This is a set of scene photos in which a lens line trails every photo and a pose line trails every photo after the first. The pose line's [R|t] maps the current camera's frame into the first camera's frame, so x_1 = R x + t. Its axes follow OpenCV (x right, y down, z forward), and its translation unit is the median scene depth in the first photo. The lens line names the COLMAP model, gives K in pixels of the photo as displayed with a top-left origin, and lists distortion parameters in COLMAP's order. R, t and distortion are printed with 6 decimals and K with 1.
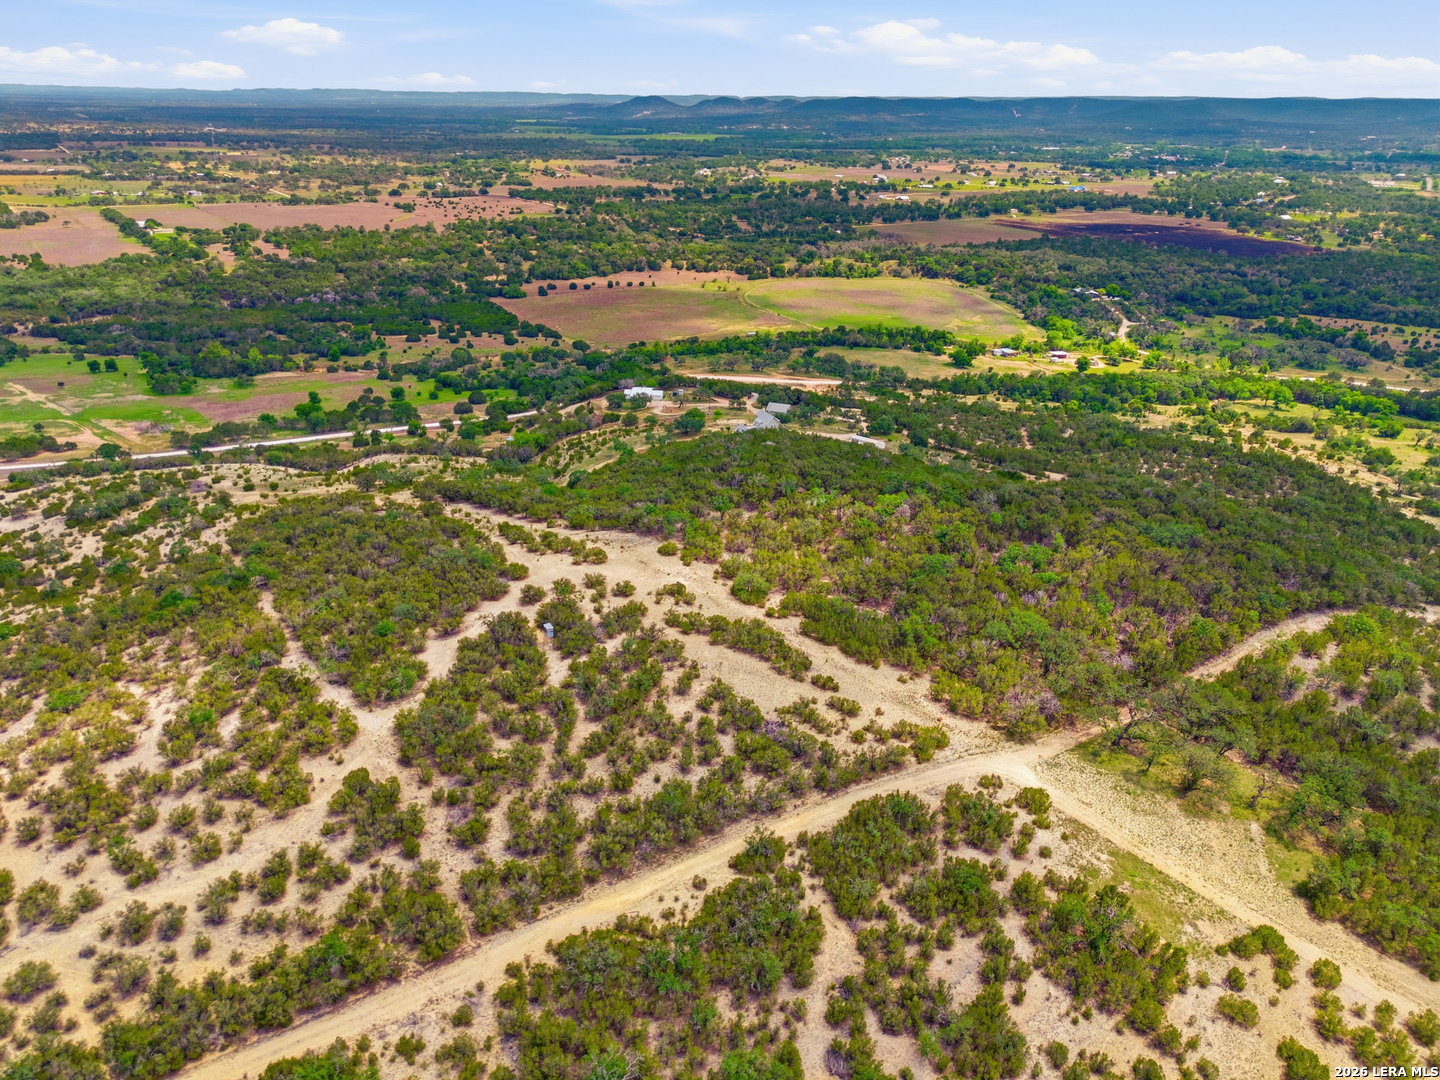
lens RADIAL K [[1055.4, 0, 713.3], [0, 1055.4, 537.5], [0, 0, 1]] dist [0.076710, -0.068222]
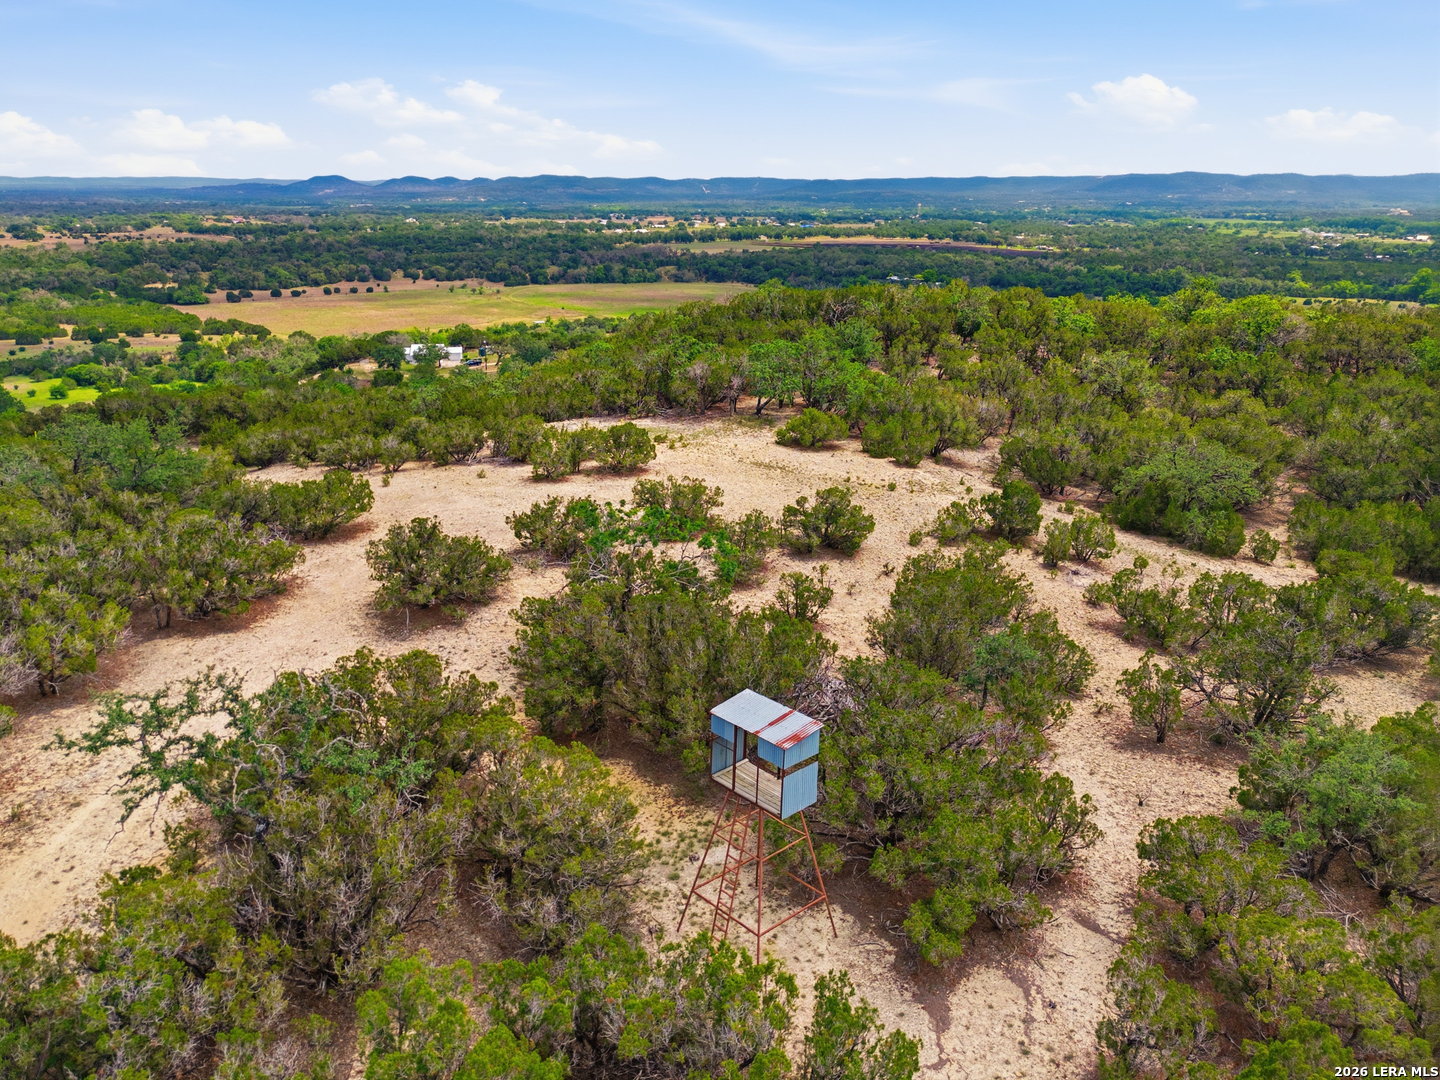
lens RADIAL K [[1055.4, 0, 713.3], [0, 1055.4, 537.5], [0, 0, 1]] dist [0.076710, -0.068222]
pose [[0.962352, -0.091385, 0.255985, -0.039211], [0.110096, 0.992126, -0.059714, 0.014545], [-0.248512, 0.085649, 0.964835, 0.184163]]
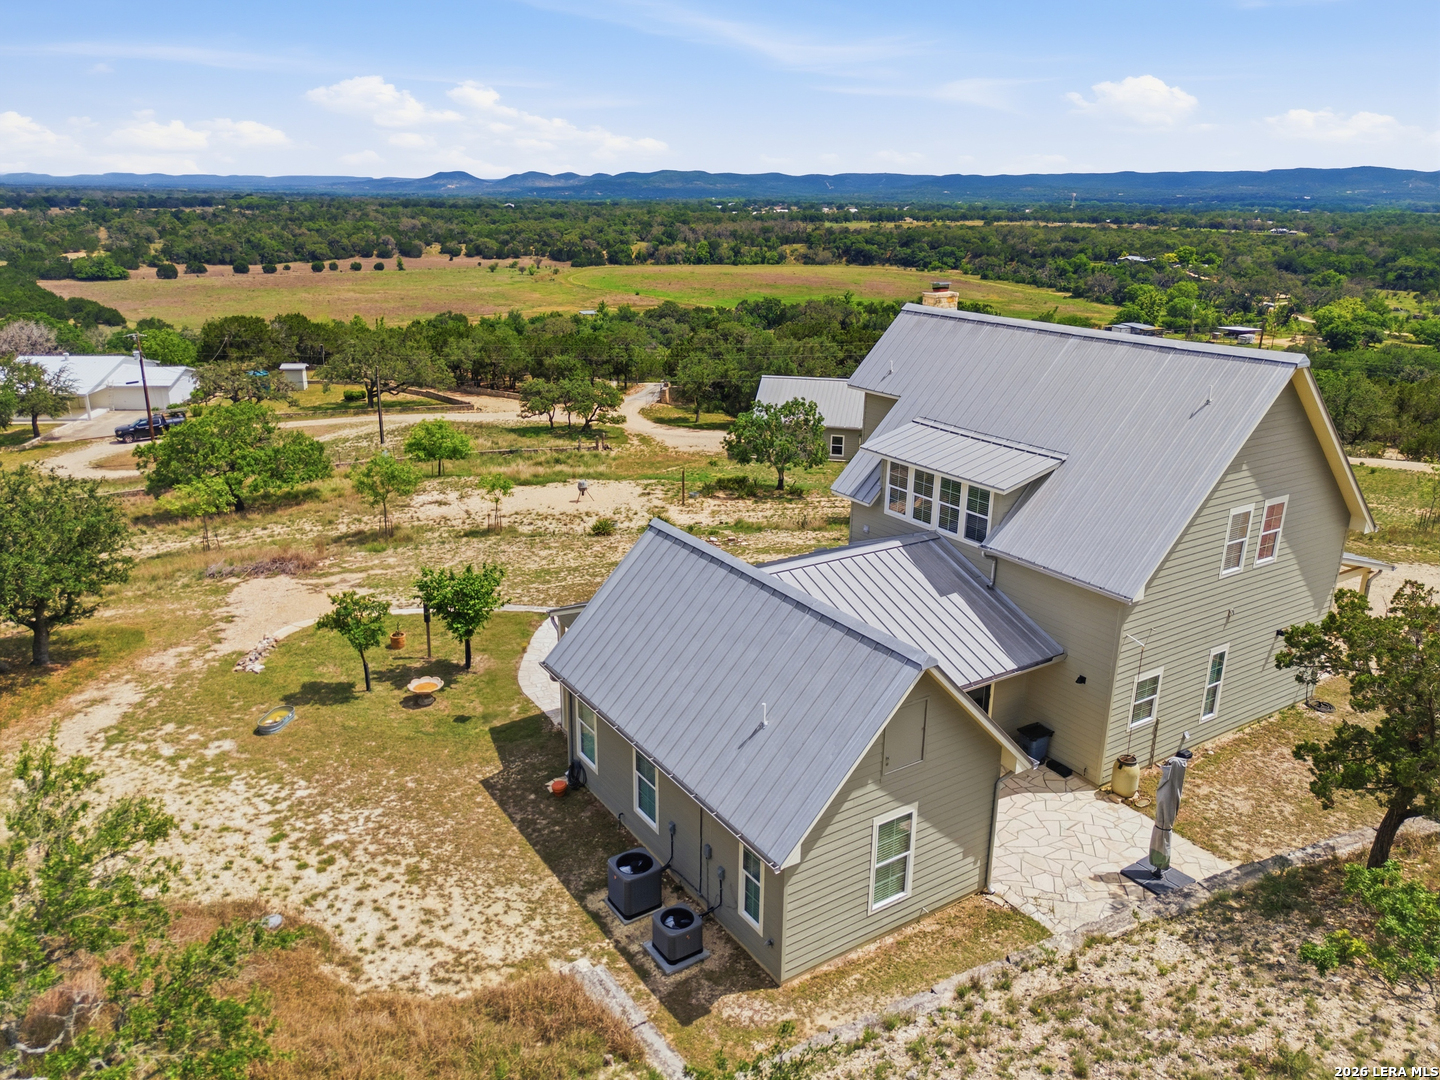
lens RADIAL K [[1055.4, 0, 713.3], [0, 1055.4, 537.5], [0, 0, 1]] dist [0.076710, -0.068222]
pose [[0.985956, -0.054771, 0.157769, 0.008554], [0.066430, 0.995361, -0.069596, -0.044517], [-0.153226, 0.079099, 0.985020, 0.405214]]
